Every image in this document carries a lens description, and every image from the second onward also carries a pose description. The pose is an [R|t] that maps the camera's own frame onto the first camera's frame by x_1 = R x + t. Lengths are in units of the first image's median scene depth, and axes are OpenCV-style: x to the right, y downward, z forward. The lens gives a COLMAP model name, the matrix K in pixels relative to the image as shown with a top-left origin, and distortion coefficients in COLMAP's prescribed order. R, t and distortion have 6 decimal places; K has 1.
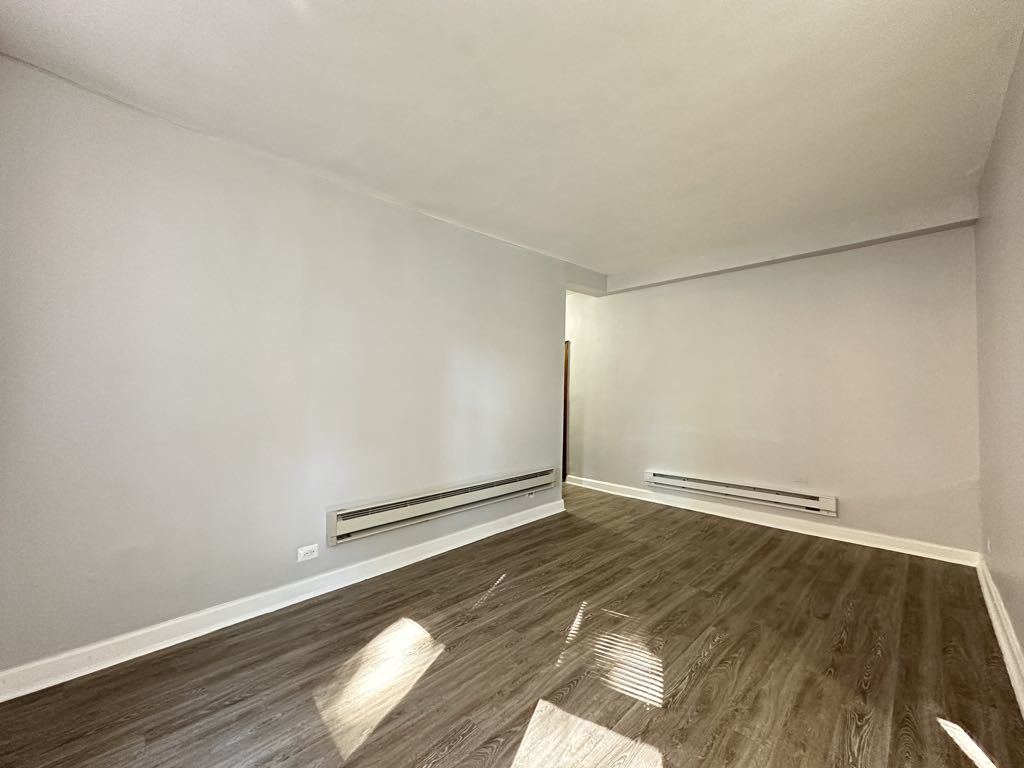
lens RADIAL K [[411.9, 0, 512.0], [0, 411.9, 384.0], [0, 0, 1]] dist [-0.000132, -0.000158]
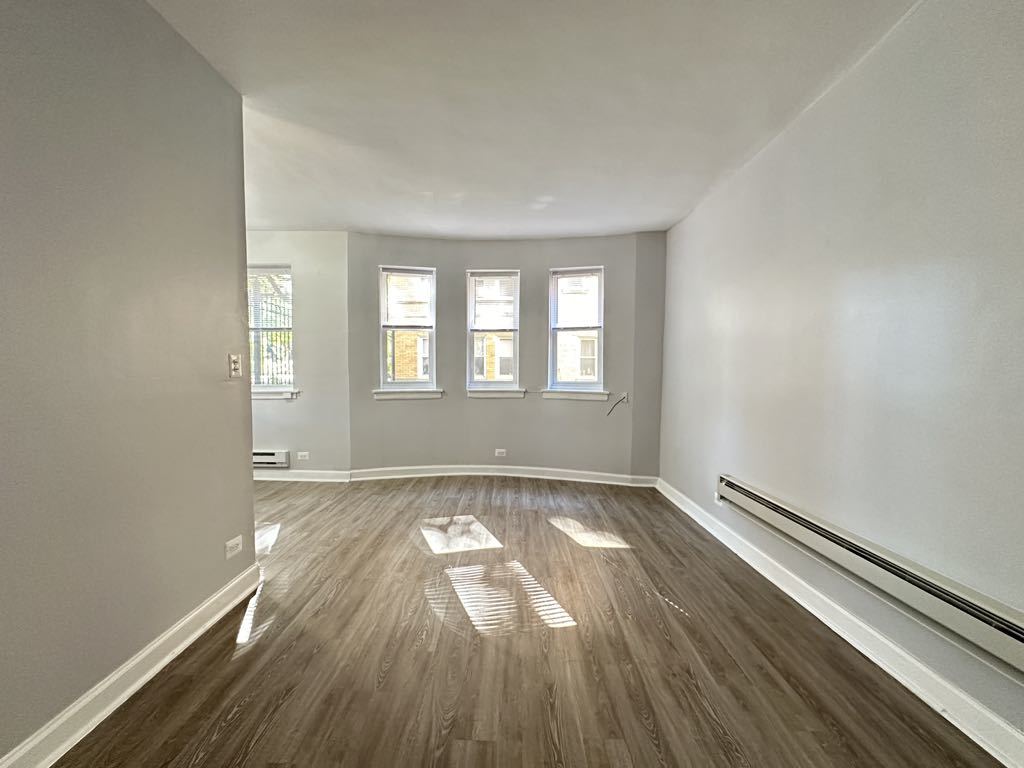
lens RADIAL K [[411.9, 0, 512.0], [0, 411.9, 384.0], [0, 0, 1]] dist [-0.000132, -0.000158]
pose [[-0.709021, 0.018593, -0.704943, 0.789493], [0.006033, 0.999776, 0.020301, 0.035881], [0.705162, 0.010141, -0.708974, 1.414345]]
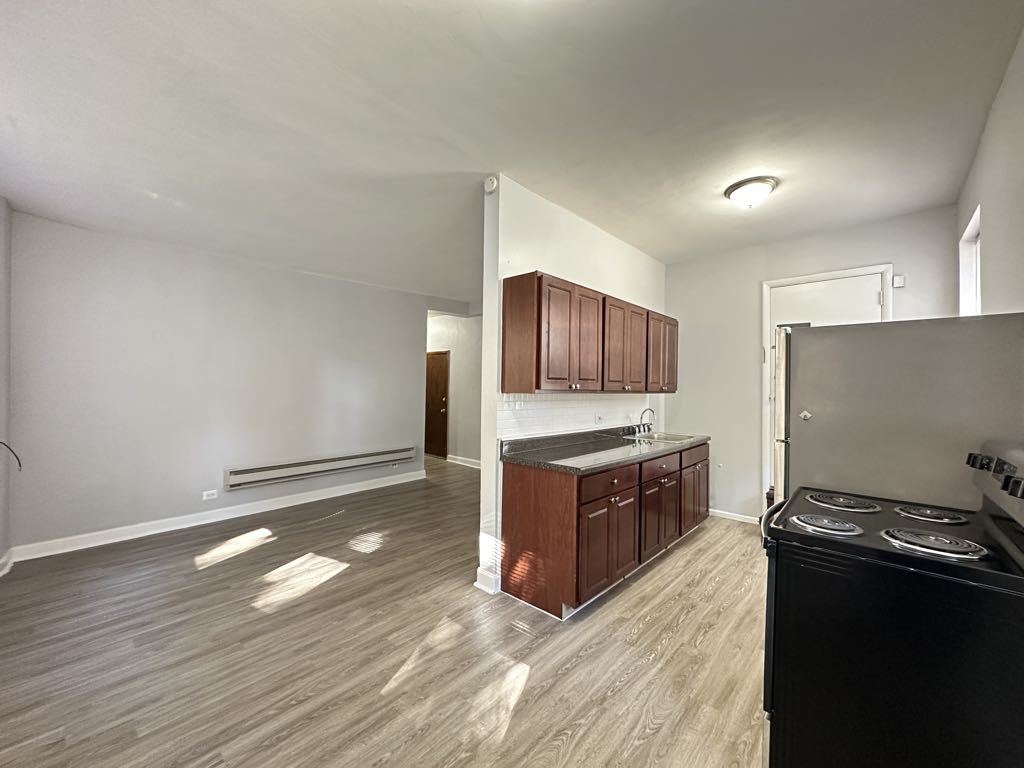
lens RADIAL K [[411.9, 0, 512.0], [0, 411.9, 384.0], [0, 0, 1]] dist [-0.000132, -0.000158]
pose [[0.999047, 0.001934, 0.043601, 0.600116], [-0.002651, 0.999862, 0.016414, -0.047354], [-0.043563, -0.016514, 0.998914, -0.631687]]
